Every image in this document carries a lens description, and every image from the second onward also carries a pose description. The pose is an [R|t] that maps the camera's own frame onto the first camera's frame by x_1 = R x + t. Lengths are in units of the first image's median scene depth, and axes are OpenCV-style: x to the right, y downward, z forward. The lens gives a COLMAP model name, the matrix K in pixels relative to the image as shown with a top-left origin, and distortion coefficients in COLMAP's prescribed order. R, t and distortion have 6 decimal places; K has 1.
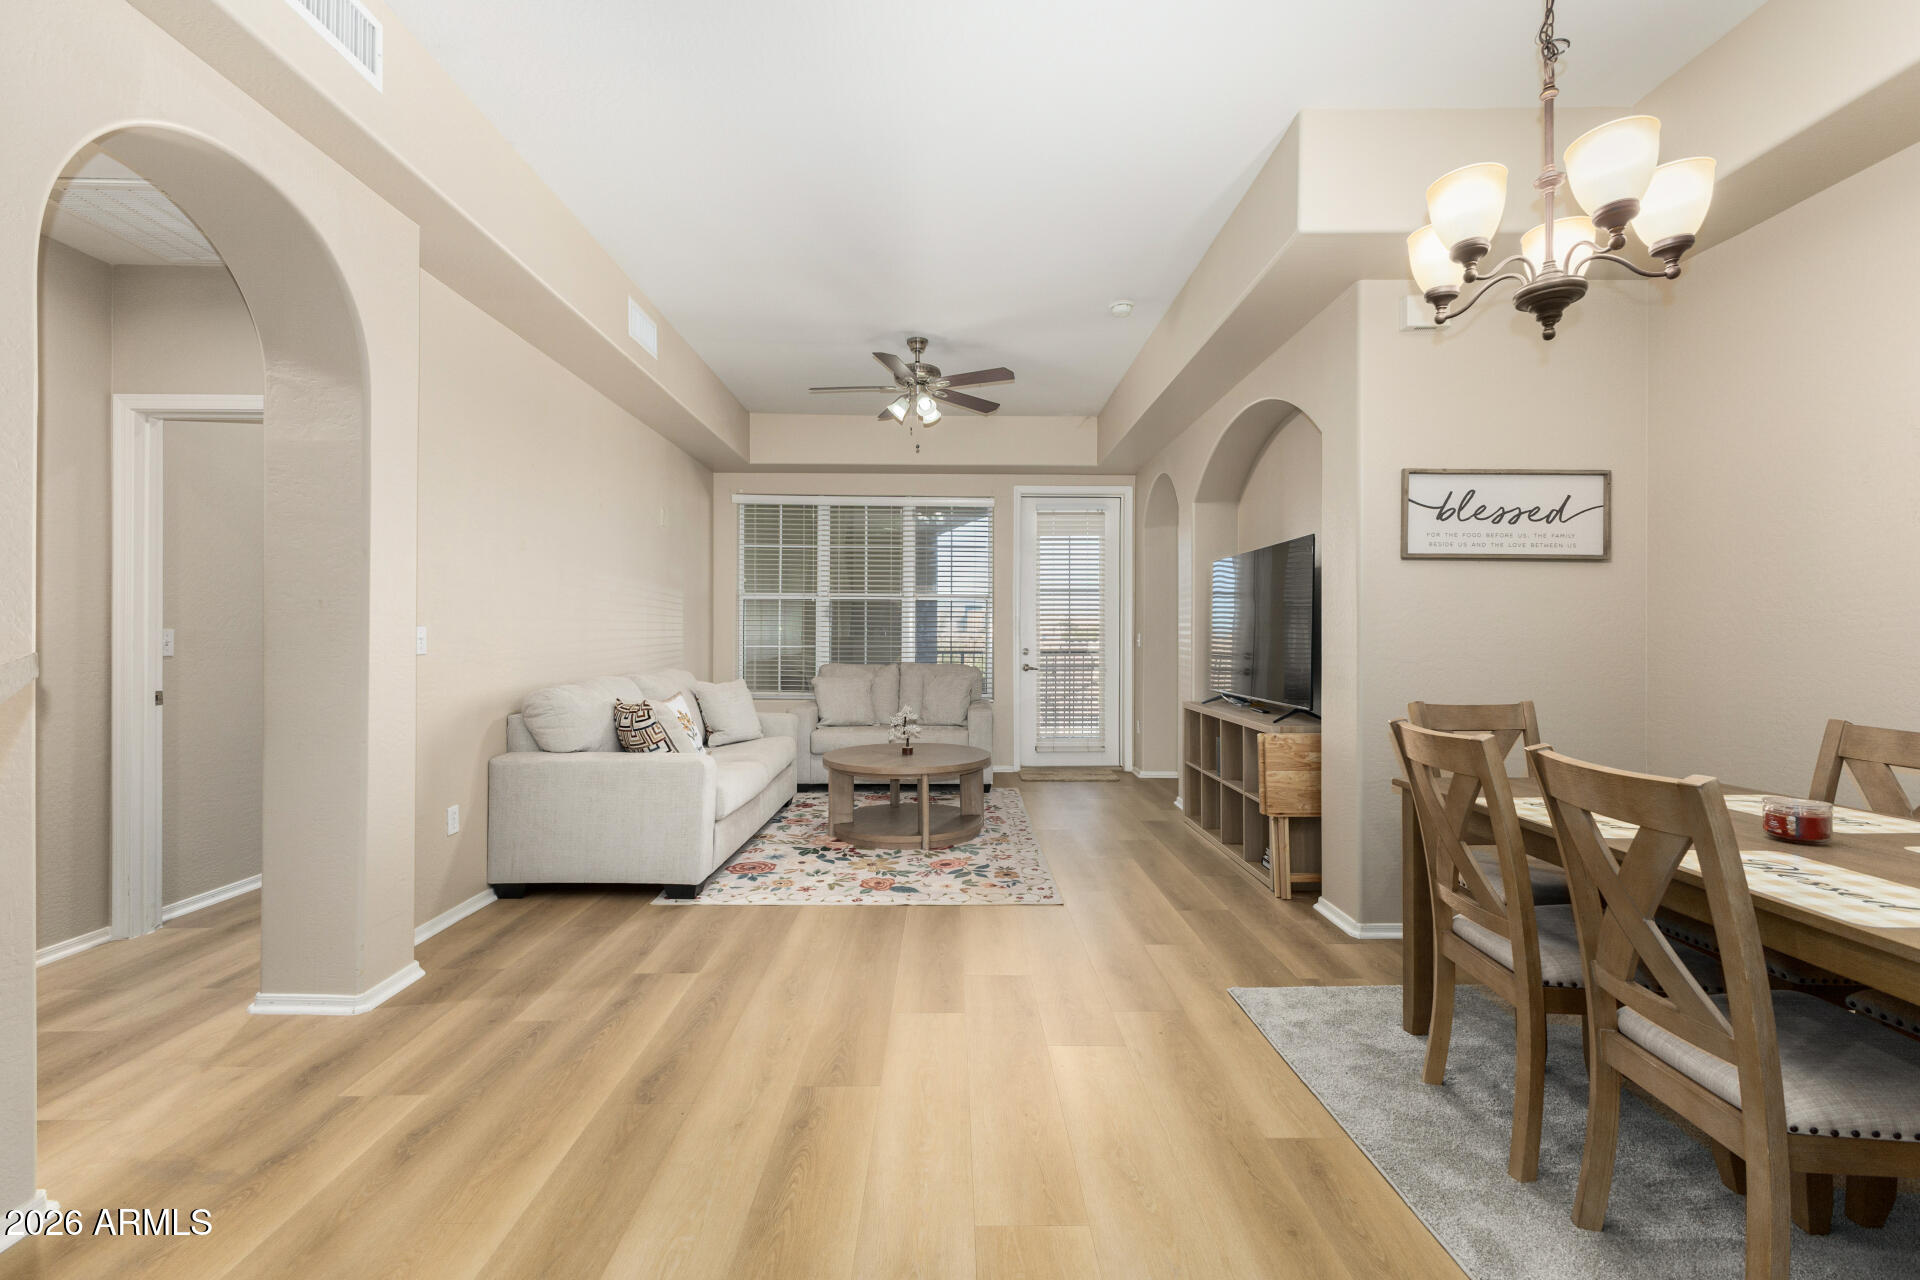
lens RADIAL K [[830.4, 0, 957.3], [0, 830.4, 637.9], [0, 0, 1]] dist [0.004552, -0.002072]
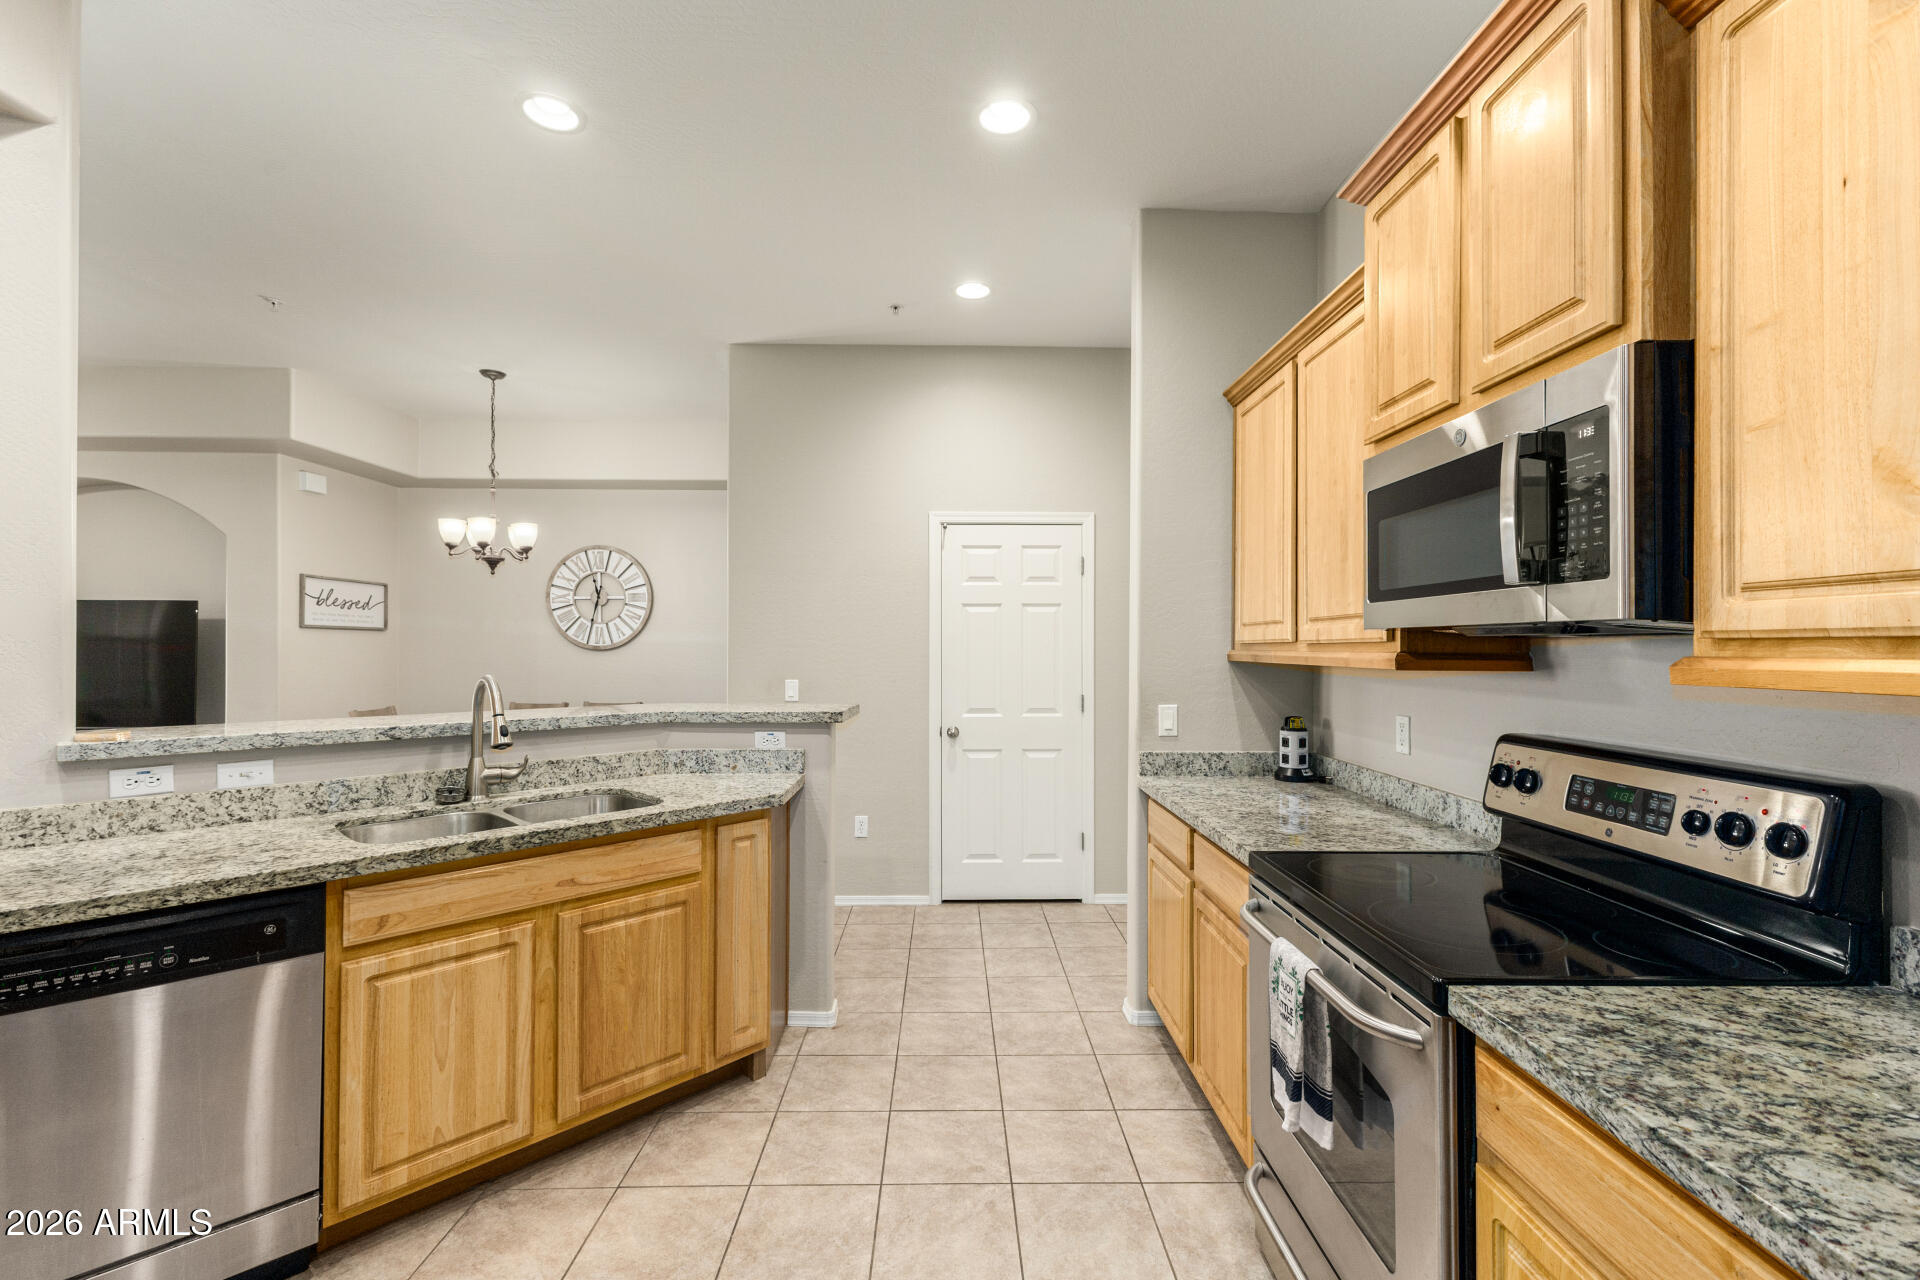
lens RADIAL K [[830.4, 0, 970.1], [0, 830.4, 644.1], [0, 0, 1]] dist [0.004552, -0.002072]
pose [[-0.006489, 0.007360, 0.999952, -1.114430], [-0.006939, 0.999949, -0.007405, -0.059943], [-0.999955, -0.006986, -0.006438, -0.311481]]
